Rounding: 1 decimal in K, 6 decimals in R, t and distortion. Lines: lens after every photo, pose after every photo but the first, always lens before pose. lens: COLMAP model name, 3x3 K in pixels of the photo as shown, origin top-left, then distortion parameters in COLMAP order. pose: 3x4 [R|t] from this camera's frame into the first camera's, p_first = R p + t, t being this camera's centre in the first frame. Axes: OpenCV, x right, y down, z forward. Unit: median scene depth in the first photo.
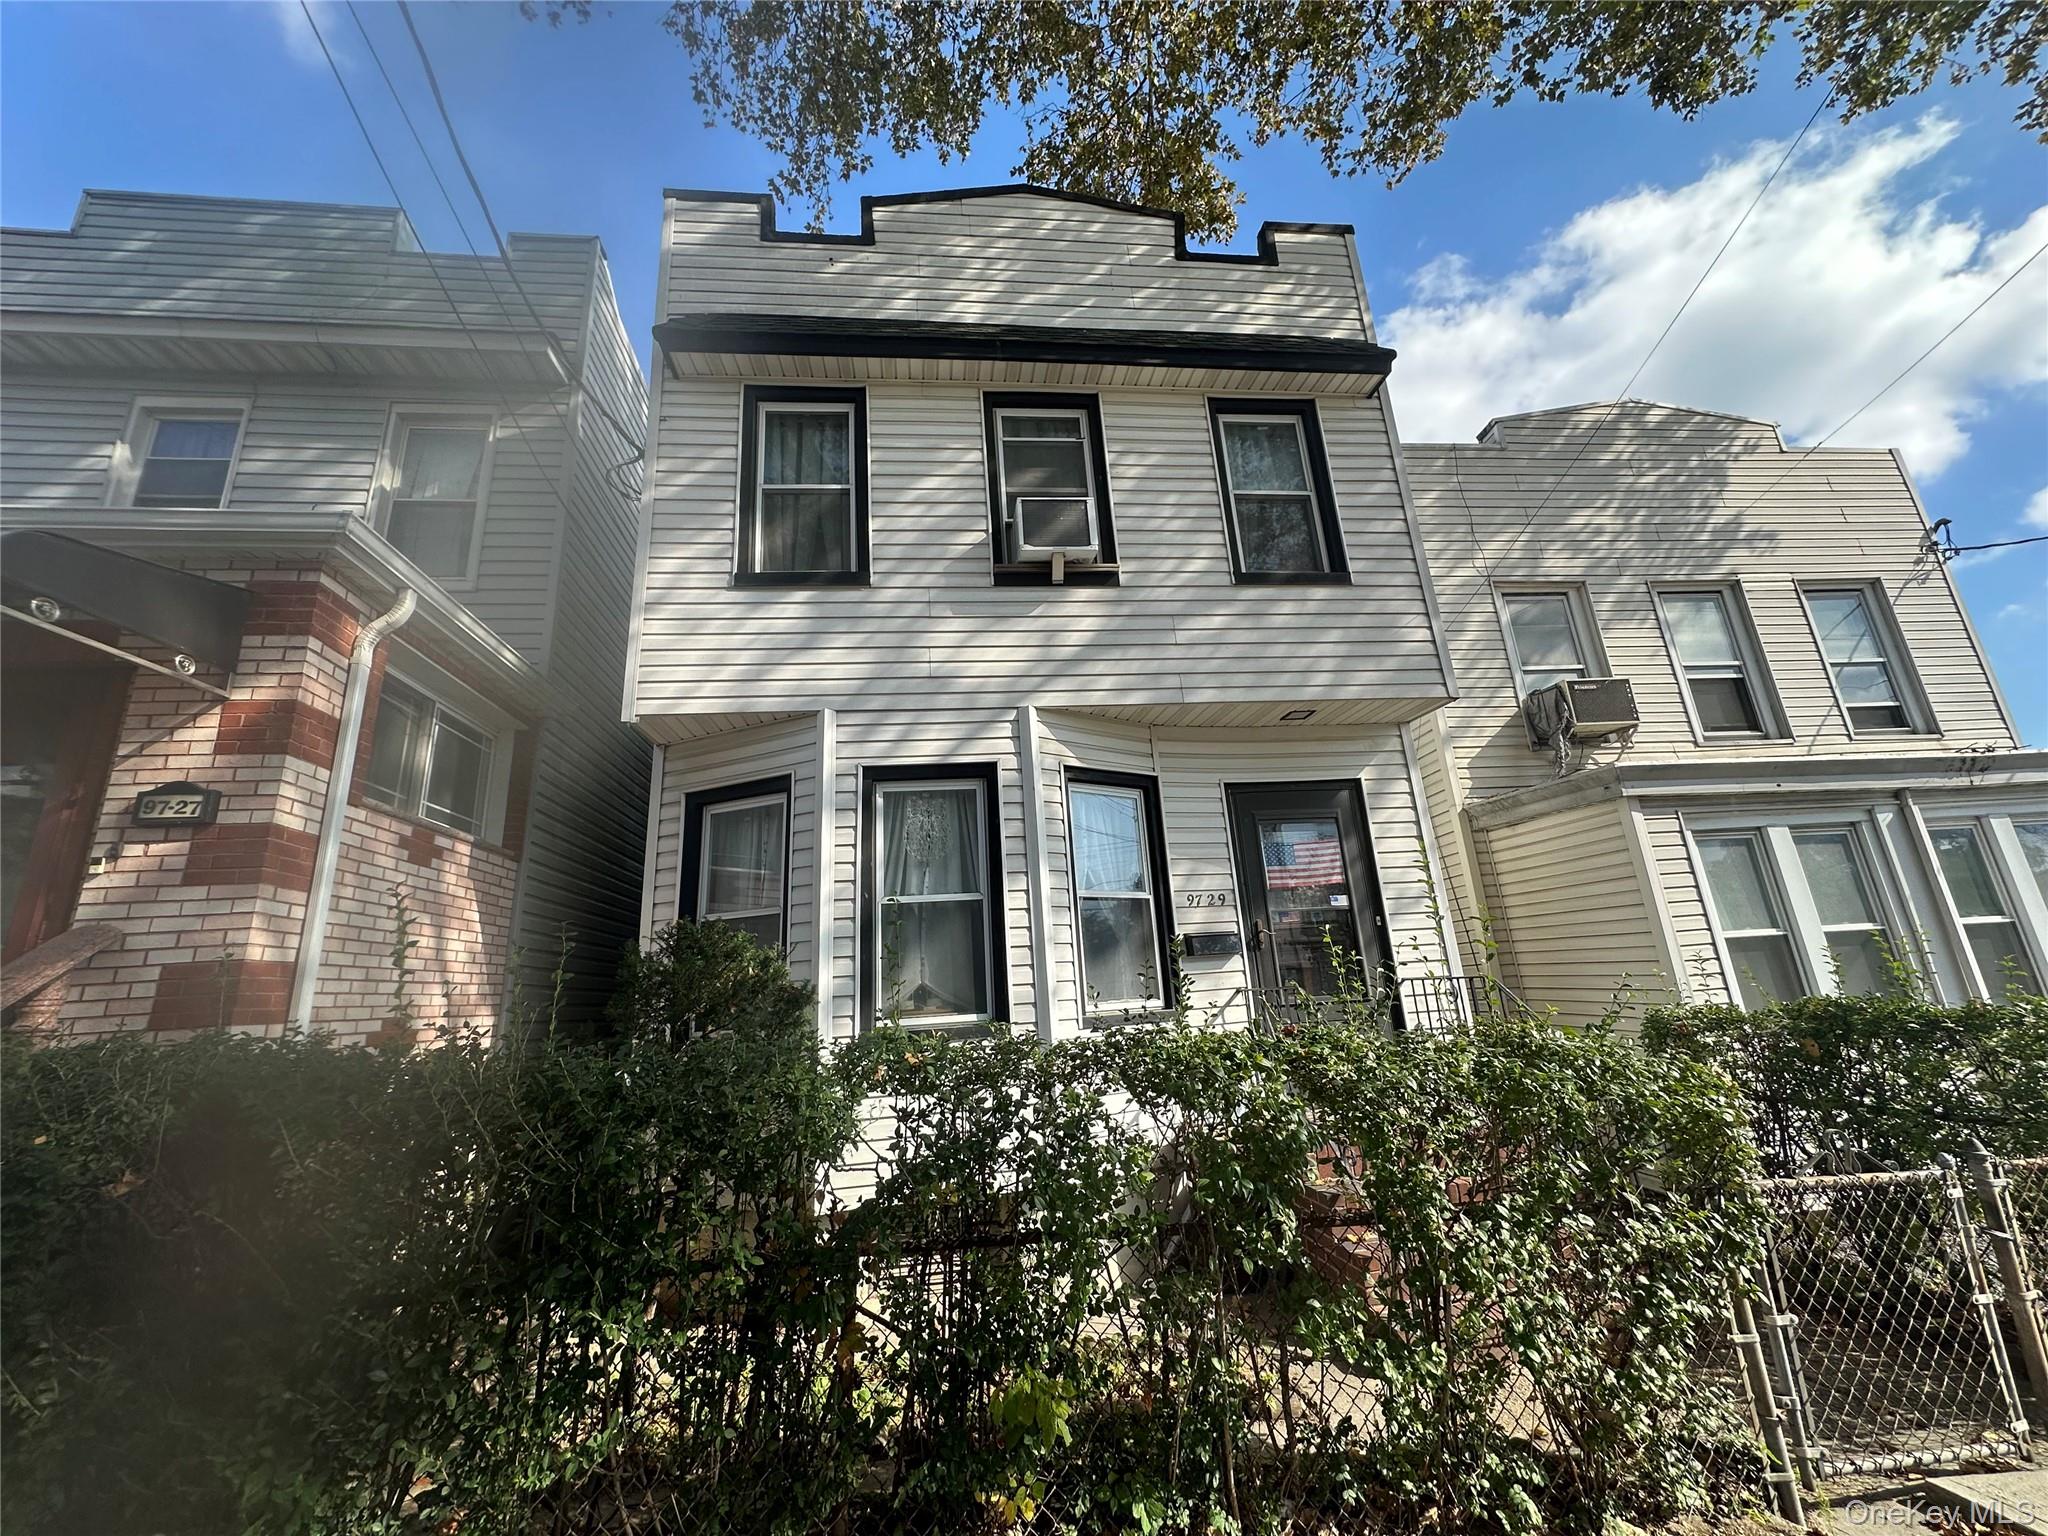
lens RADIAL K [[822.4, 0, 1018.5], [0, 822.4, 759.1], [0, 0, 1]] dist [0.002253, 0.000101]
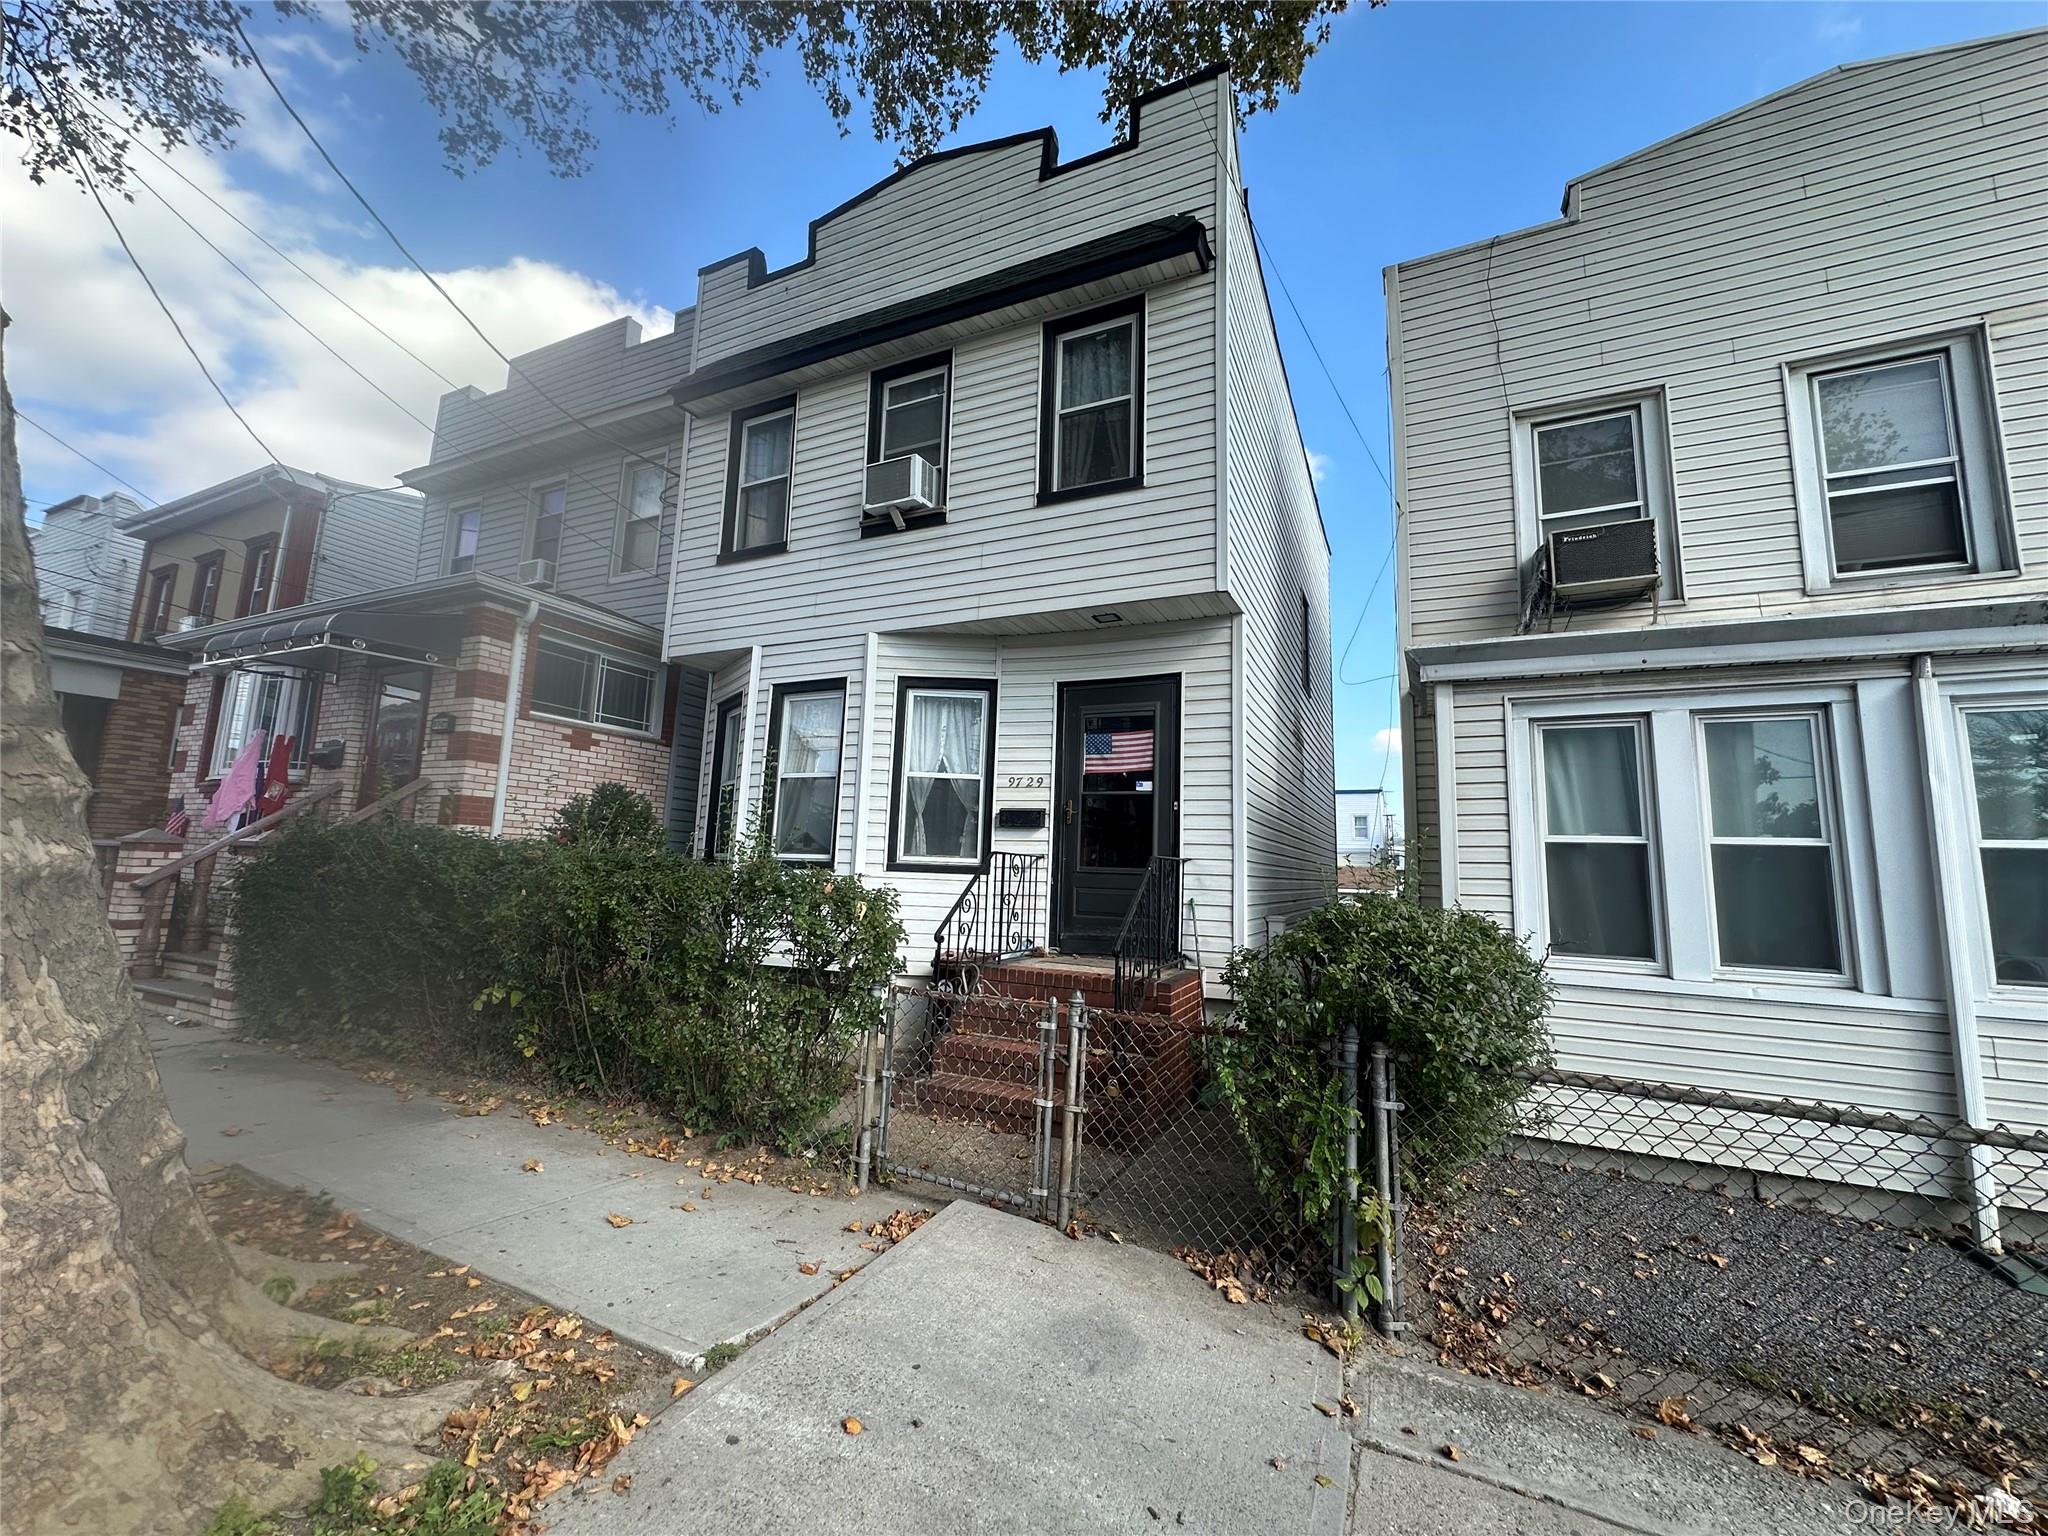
lens RADIAL K [[762.1, 0, 1024.0], [0, 762.1, 768.0], [0, 0, 1]] dist [0.001305, 0.000006]
pose [[0.852218, 0.021067, -0.522762, 0.803165], [0.065361, 0.987074, 0.146330, -0.012169], [0.519088, -0.158873, 0.839826, 0.063849]]
